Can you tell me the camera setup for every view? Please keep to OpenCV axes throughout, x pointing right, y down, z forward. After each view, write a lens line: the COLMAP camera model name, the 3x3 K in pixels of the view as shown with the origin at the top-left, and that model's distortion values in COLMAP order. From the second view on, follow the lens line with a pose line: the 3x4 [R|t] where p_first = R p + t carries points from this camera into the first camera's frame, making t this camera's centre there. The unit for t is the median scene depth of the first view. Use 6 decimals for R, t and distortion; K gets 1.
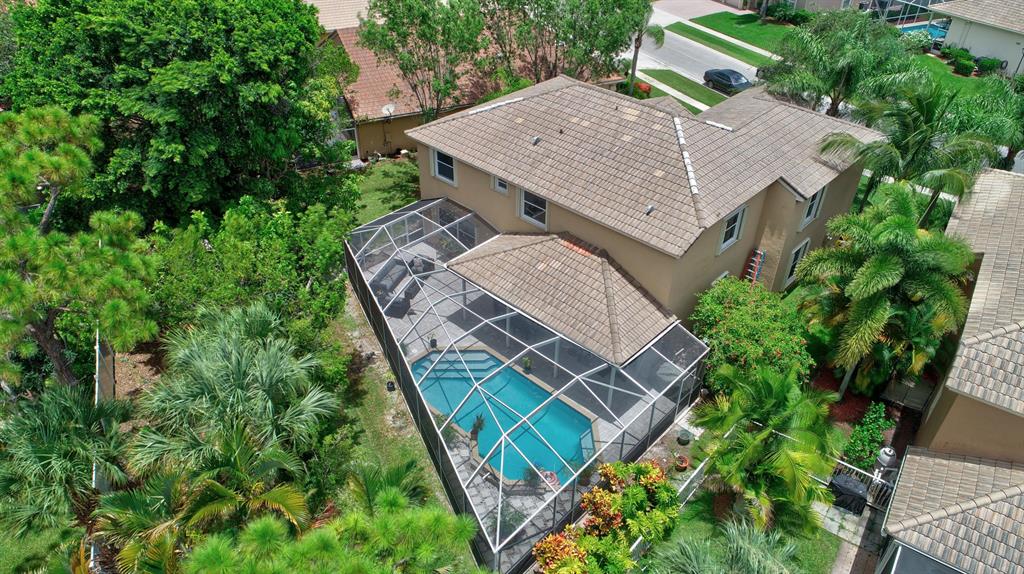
lens RADIAL K [[686.7, 0, 512.1], [0, 686.7, 288.6], [0, 0, 1]] dist [-0.003054, -0.003900]
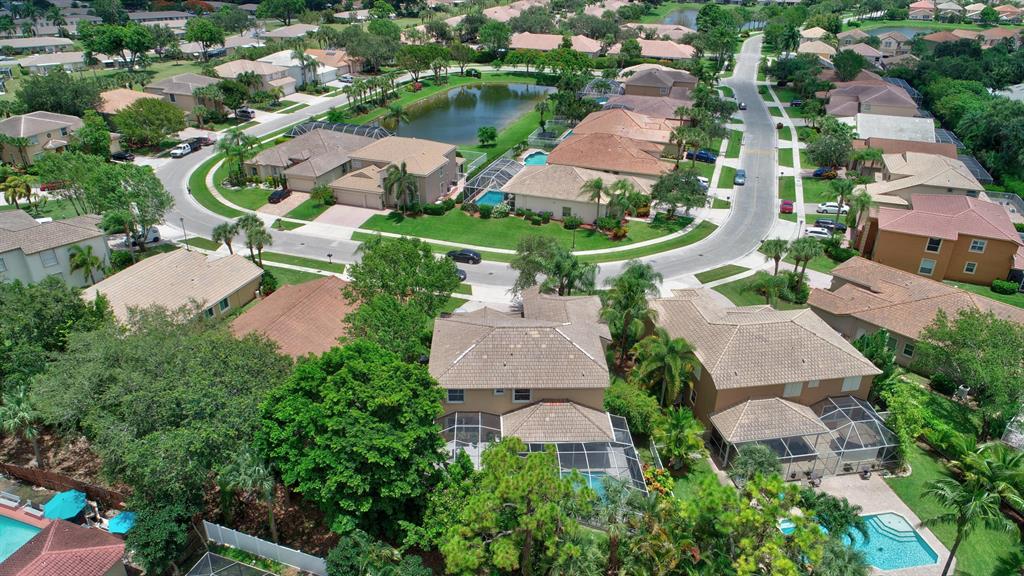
lens RADIAL K [[686.7, 0, 511.2], [0, 686.7, 288.2], [0, 0, 1]] dist [-0.003054, -0.003900]
pose [[0.697218, -0.324446, 0.639235, -1.129130], [0.407657, 0.912943, 0.018733, -0.440585], [-0.589663, 0.247527, 0.768783, -0.552570]]
